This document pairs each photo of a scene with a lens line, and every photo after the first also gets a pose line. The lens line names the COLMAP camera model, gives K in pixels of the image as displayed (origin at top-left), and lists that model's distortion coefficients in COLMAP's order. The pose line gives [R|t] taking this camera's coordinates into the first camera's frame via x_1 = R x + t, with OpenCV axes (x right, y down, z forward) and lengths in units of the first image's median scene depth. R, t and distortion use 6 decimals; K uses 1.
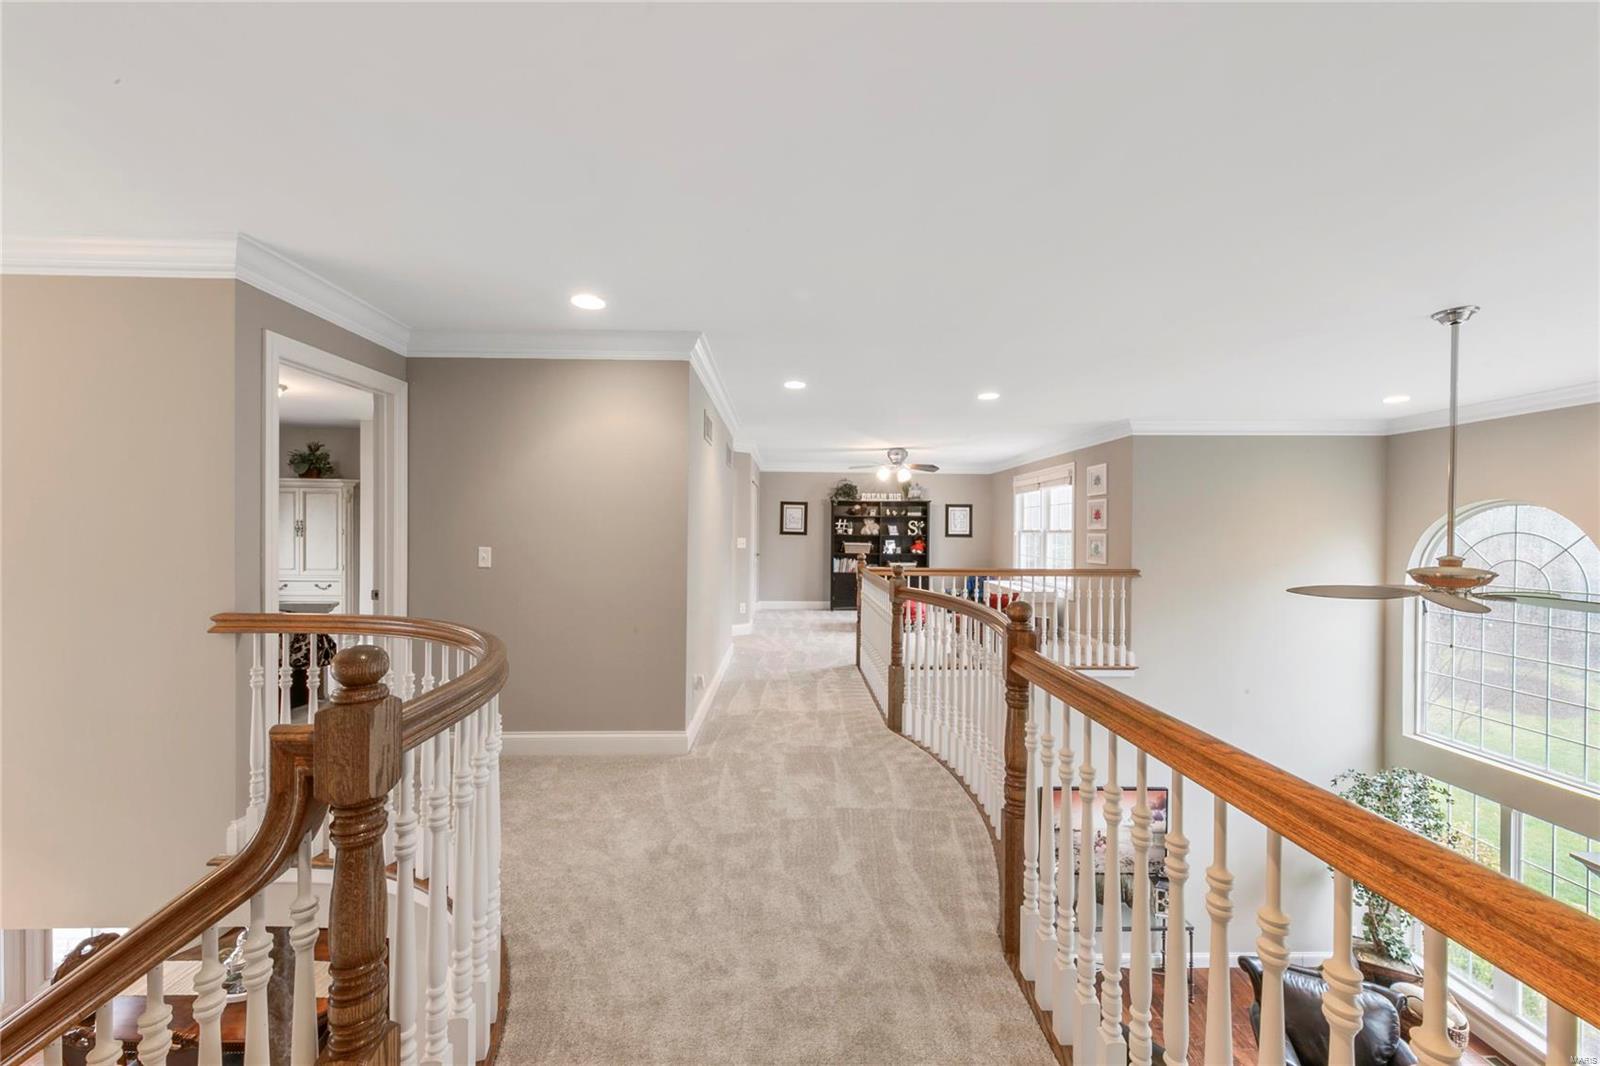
lens RADIAL K [[618.7, 0, 800.7], [0, 618.7, 531.7], [0, 0, 1]] dist [0.001048, 0.000063]
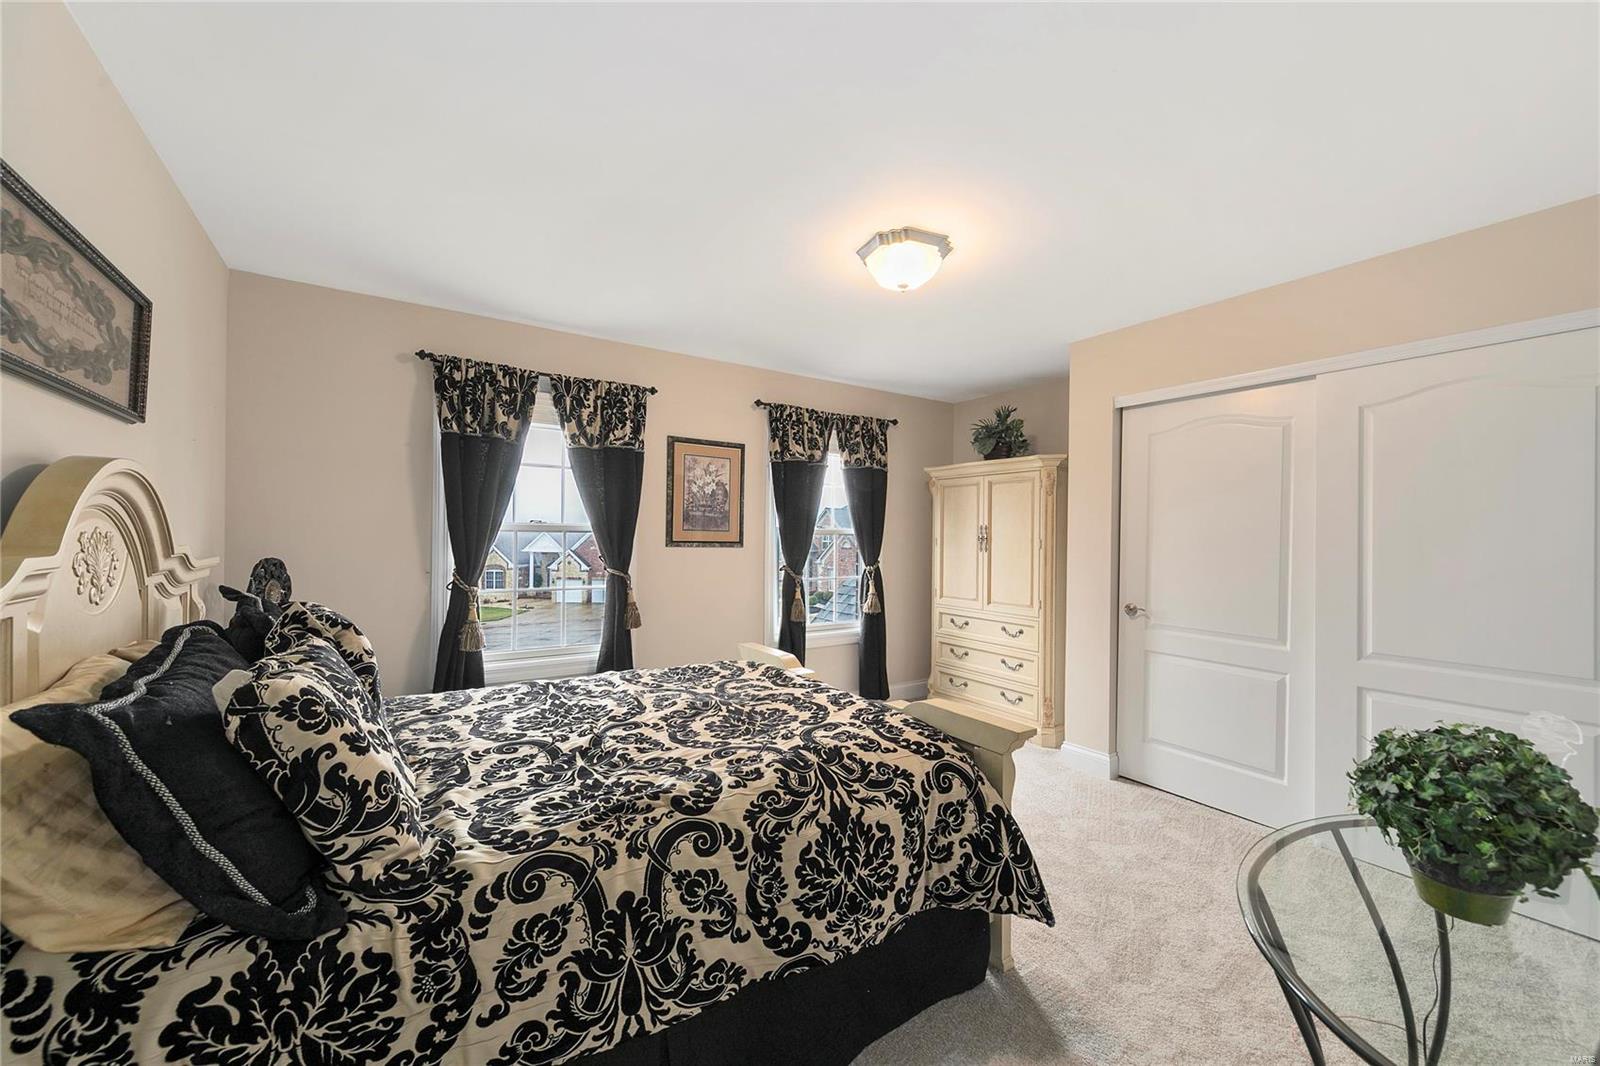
lens RADIAL K [[618.7, 0, 802.8], [0, 618.7, 533.2], [0, 0, 1]] dist [0.001048, 0.000063]
pose [[0.542915, 0.003741, -0.839780, -0.363321], [-0.013454, 0.999900, -0.004244, -0.005626], [0.839680, 0.013603, 0.542911, 0.483493]]
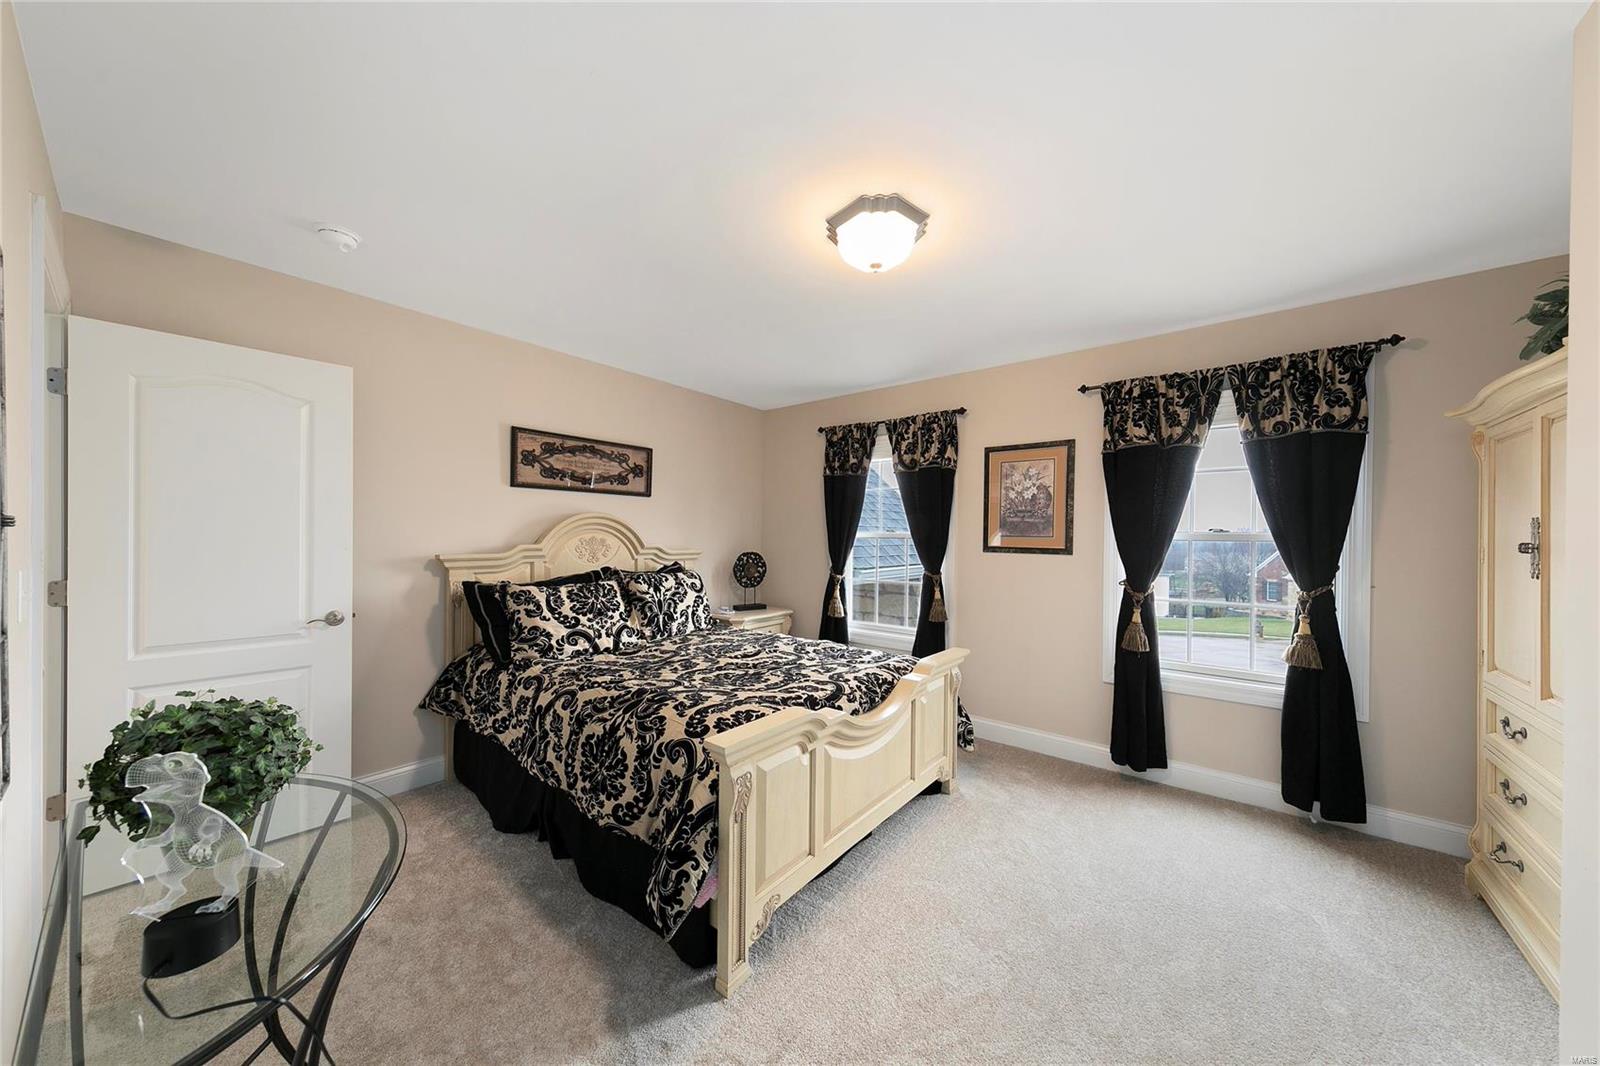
lens RADIAL K [[538.2, 0, 802.6], [0, 538.2, 537.6], [0, 0, 1]] dist [0.002847, 0.000039]
pose [[-0.642788, -0.005308, -0.766026, -0.392630], [-0.009530, 0.999954, 0.001068, -0.006990], [0.765985, 0.007986, -0.642809, 0.909559]]
